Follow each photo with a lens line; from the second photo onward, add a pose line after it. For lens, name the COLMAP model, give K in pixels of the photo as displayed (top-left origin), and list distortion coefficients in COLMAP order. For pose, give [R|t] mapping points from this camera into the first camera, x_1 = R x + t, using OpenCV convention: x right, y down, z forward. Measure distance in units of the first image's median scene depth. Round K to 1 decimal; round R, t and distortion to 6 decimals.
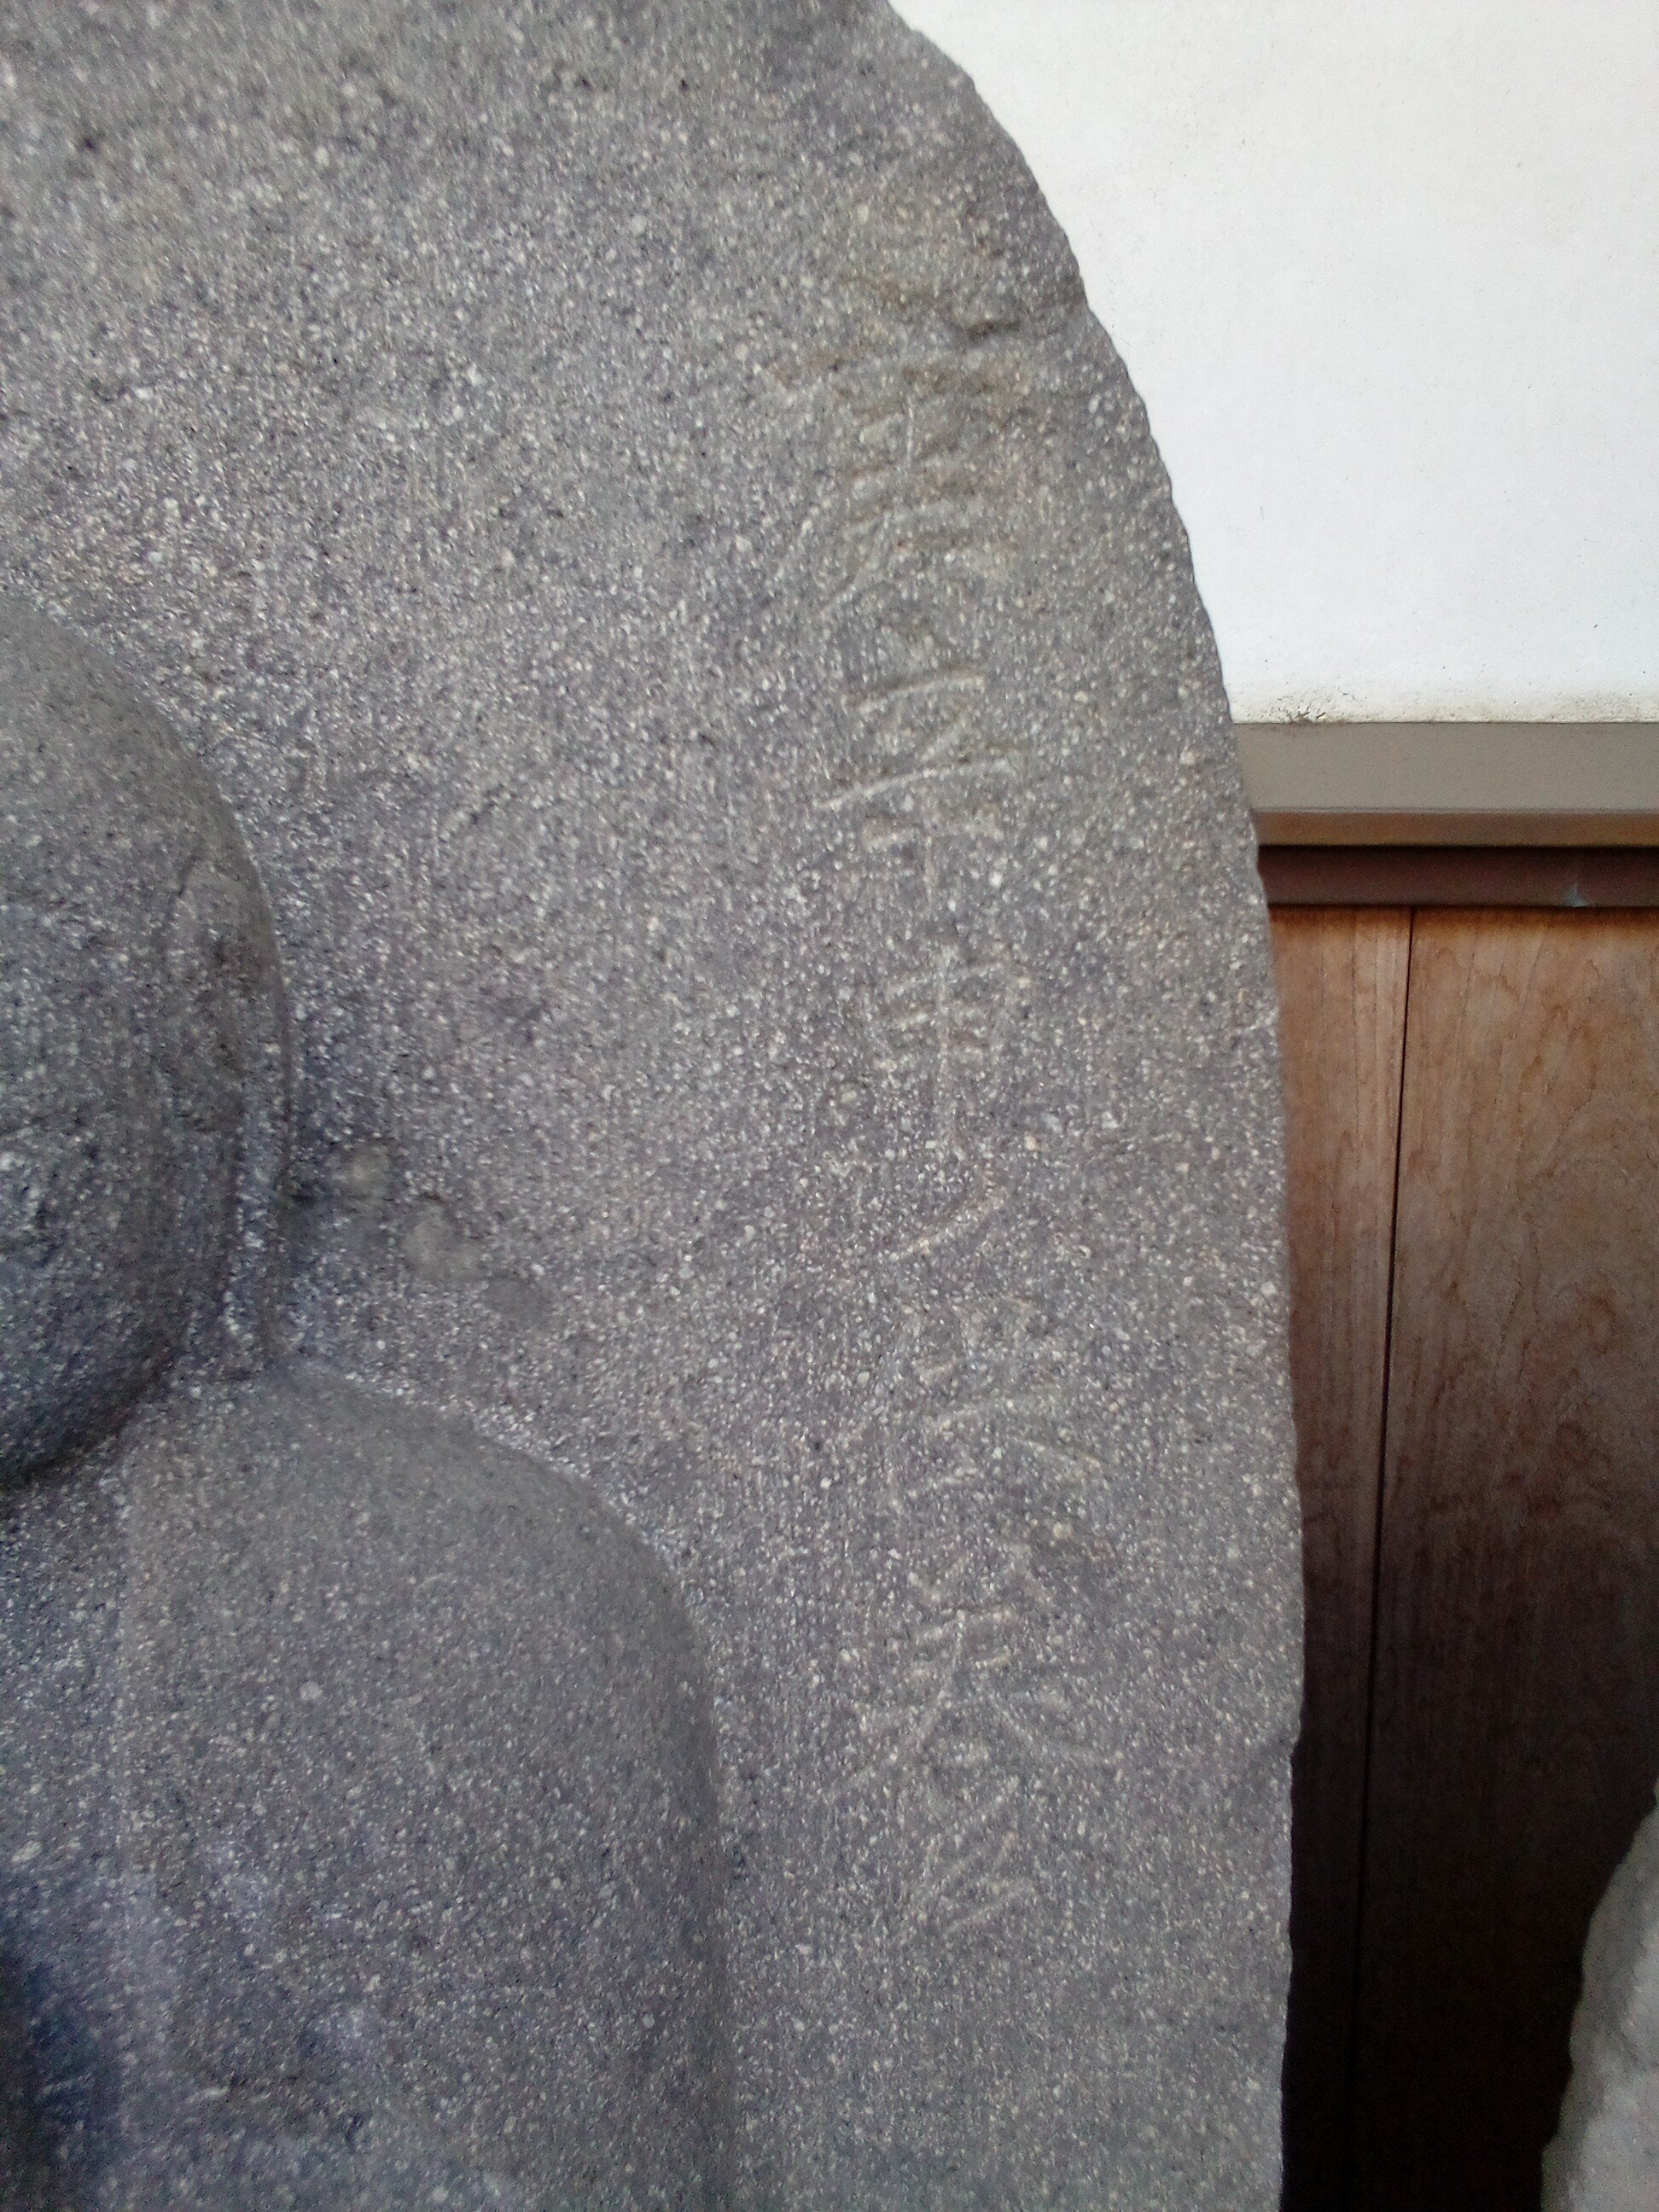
lens RADIAL K [[1829.8, 0, 881.0], [0, 1829.8, 1093.6], [0, 0, 1]] dist [0.089819, -0.130862]
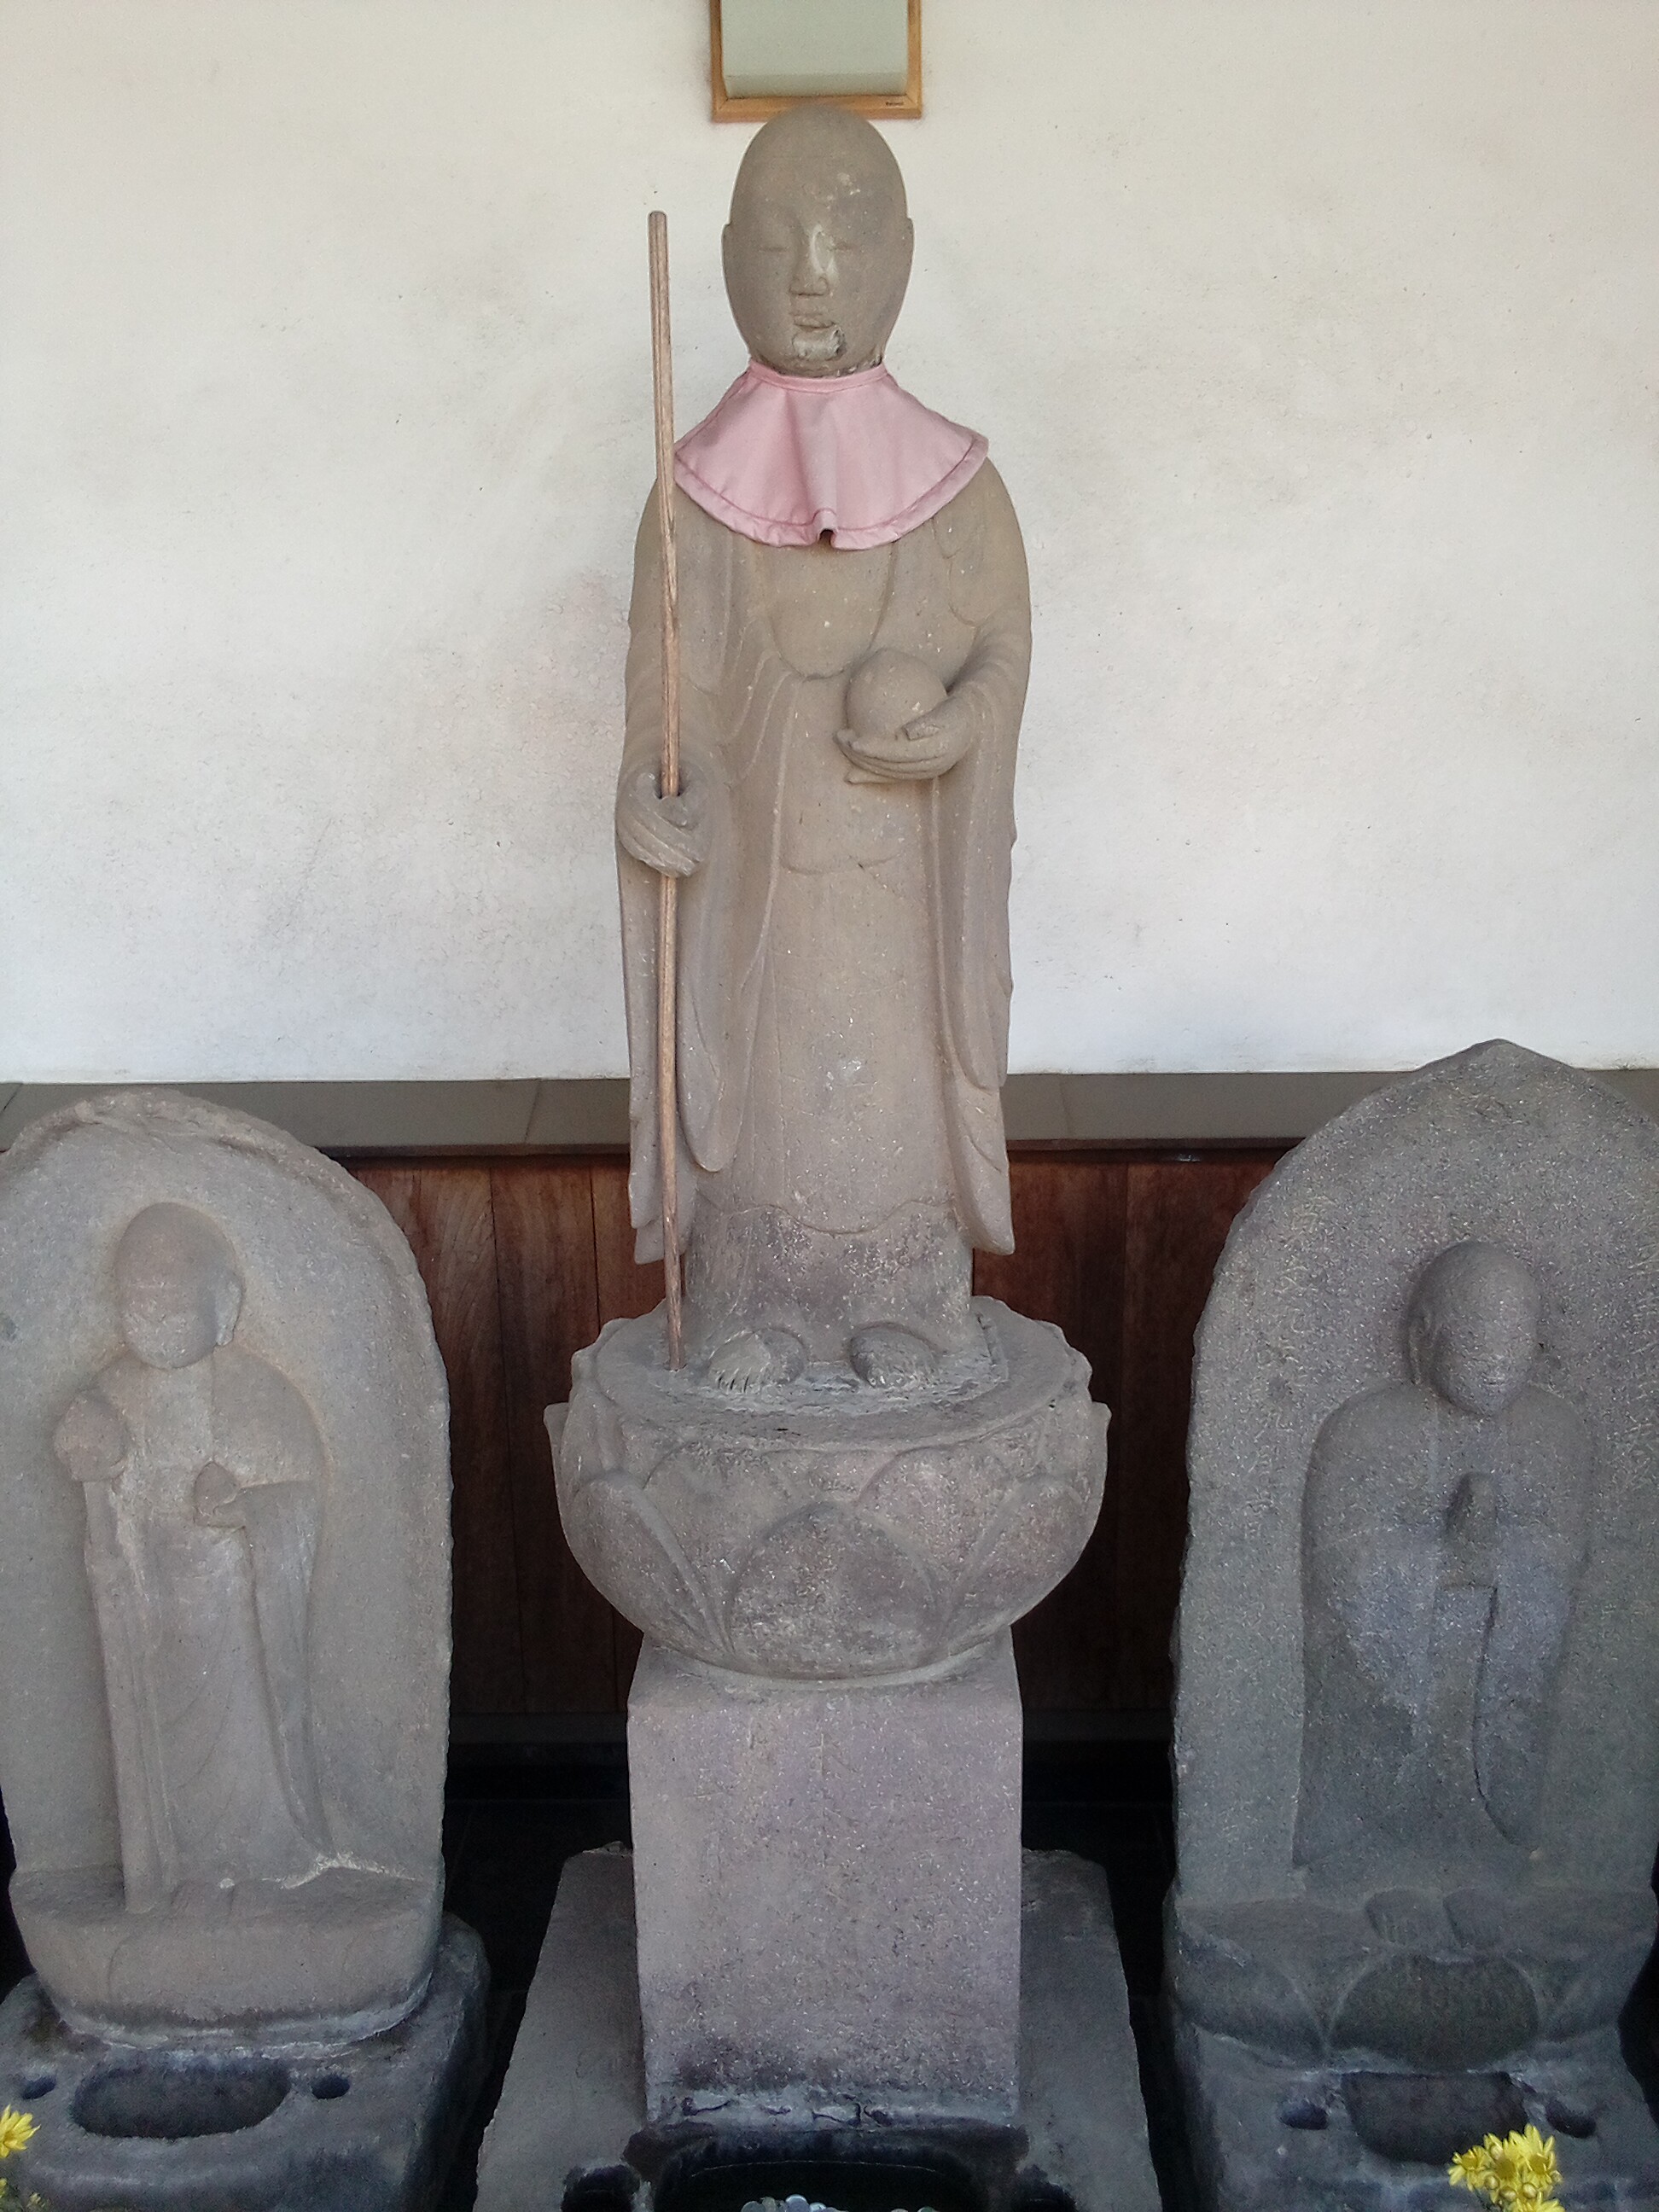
lens RADIAL K [[2051.6, 0, 757.2], [0, 2051.6, 1066.3], [0, 0, 1]] dist [0.096120, -0.091431]
pose [[0.999854, -0.015687, 0.006701, -2.330098], [0.014697, 0.991609, 0.128432, -1.400463], [-0.008659, -0.128315, 0.991696, -4.325399]]
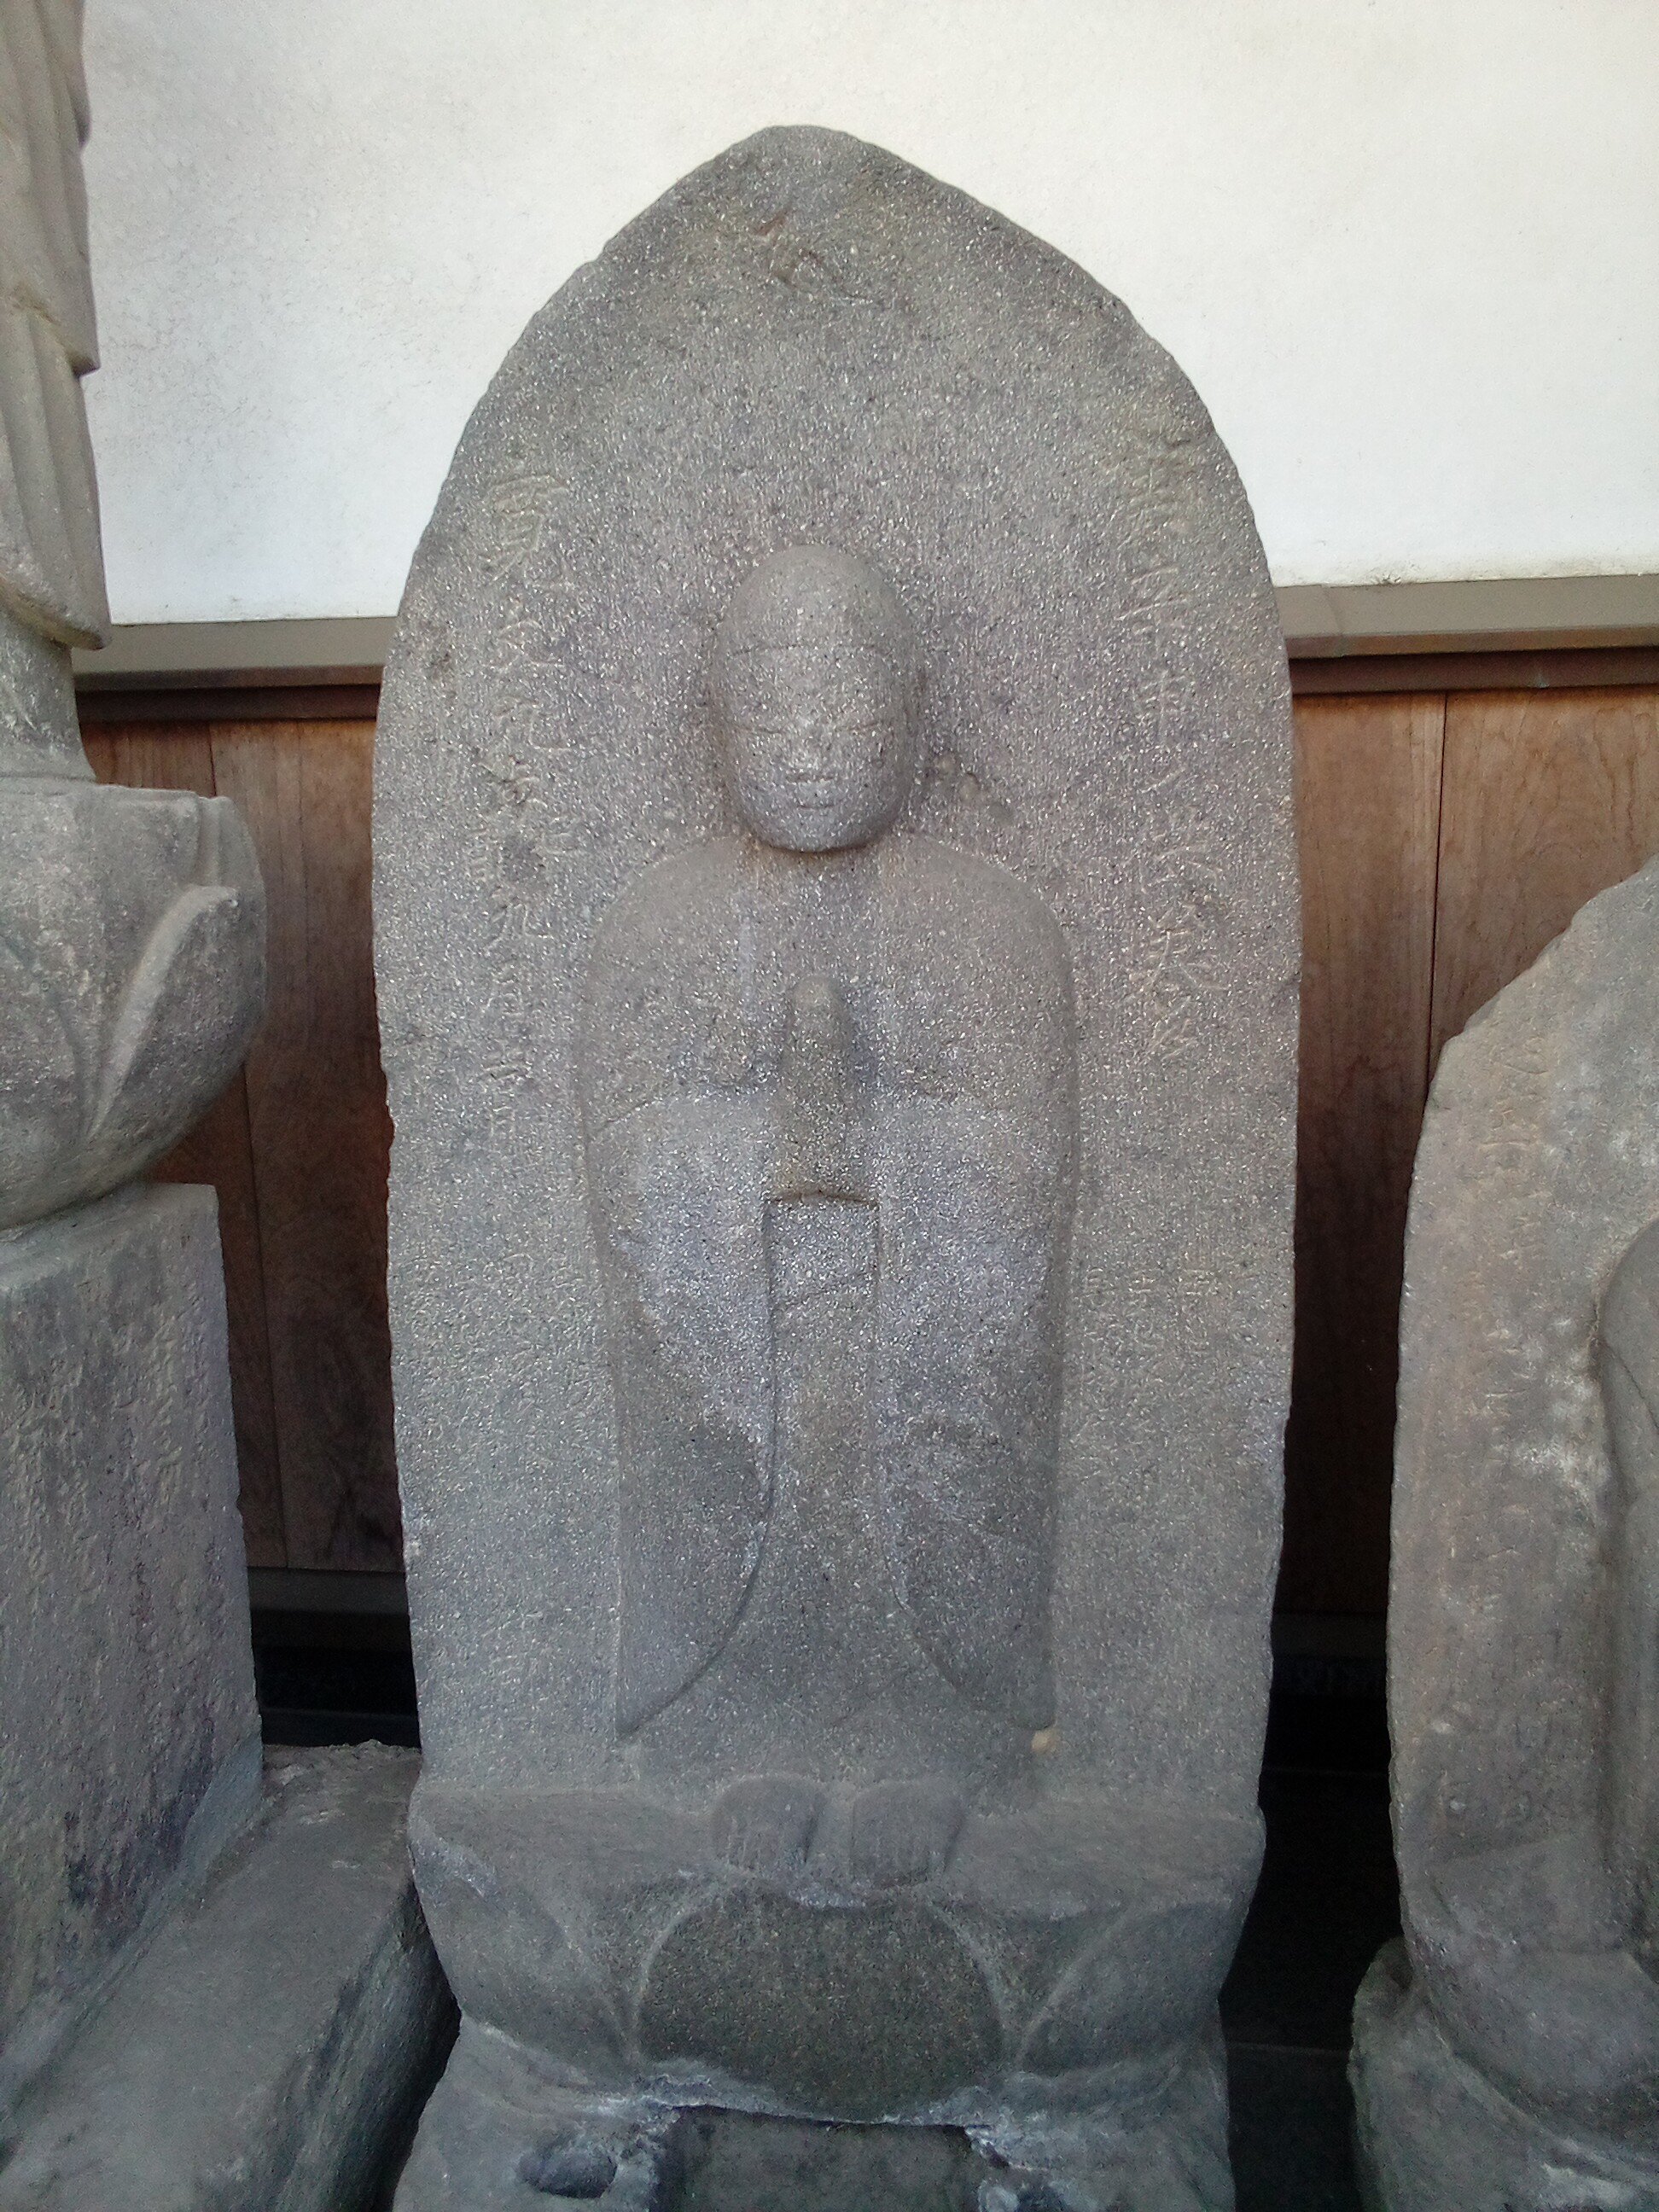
lens RADIAL K [[1891.6, 0, 829.5], [0, 1891.6, 1106.0], [0, 0, 1]] dist [0.083058, -0.111299]
pose [[0.990308, -0.003097, -0.138852, -0.062731], [0.010207, 0.998671, 0.050520, 0.403827], [0.138511, -0.051448, 0.989024, -1.827281]]
